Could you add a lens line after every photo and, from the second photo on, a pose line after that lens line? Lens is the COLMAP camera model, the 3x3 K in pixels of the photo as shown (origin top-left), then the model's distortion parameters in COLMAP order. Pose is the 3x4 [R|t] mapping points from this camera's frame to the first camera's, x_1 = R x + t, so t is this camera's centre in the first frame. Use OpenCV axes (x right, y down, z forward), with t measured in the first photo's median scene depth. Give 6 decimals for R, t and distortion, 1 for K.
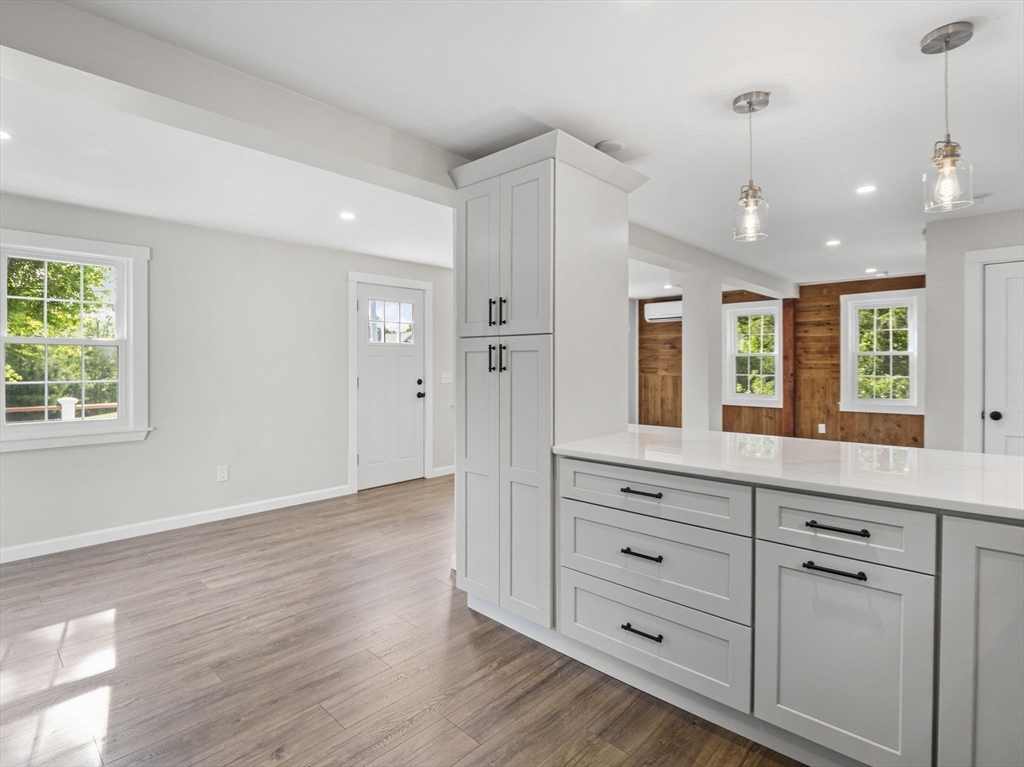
lens RADIAL K [[522.9, 0, 497.9], [0, 522.9, 365.0], [0, 0, 1]] dist [-0.006905, -0.001273]
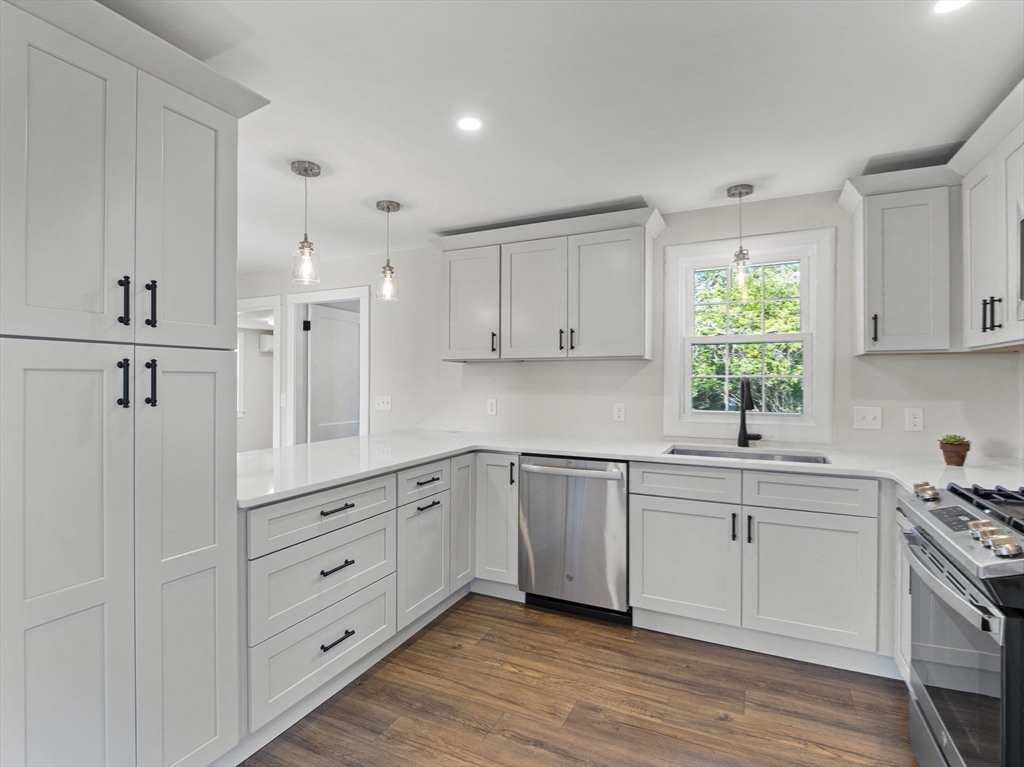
lens RADIAL K [[515.1, 0, 512.0], [0, 515.1, 383.5], [0, 0, 1]] dist [-0.001333, -0.000798]
pose [[-0.312763, -0.002031, 0.949829, -0.234432], [0.006582, 0.999969, 0.004306, -0.004230], [-0.949808, 0.007599, -0.312740, 0.276572]]
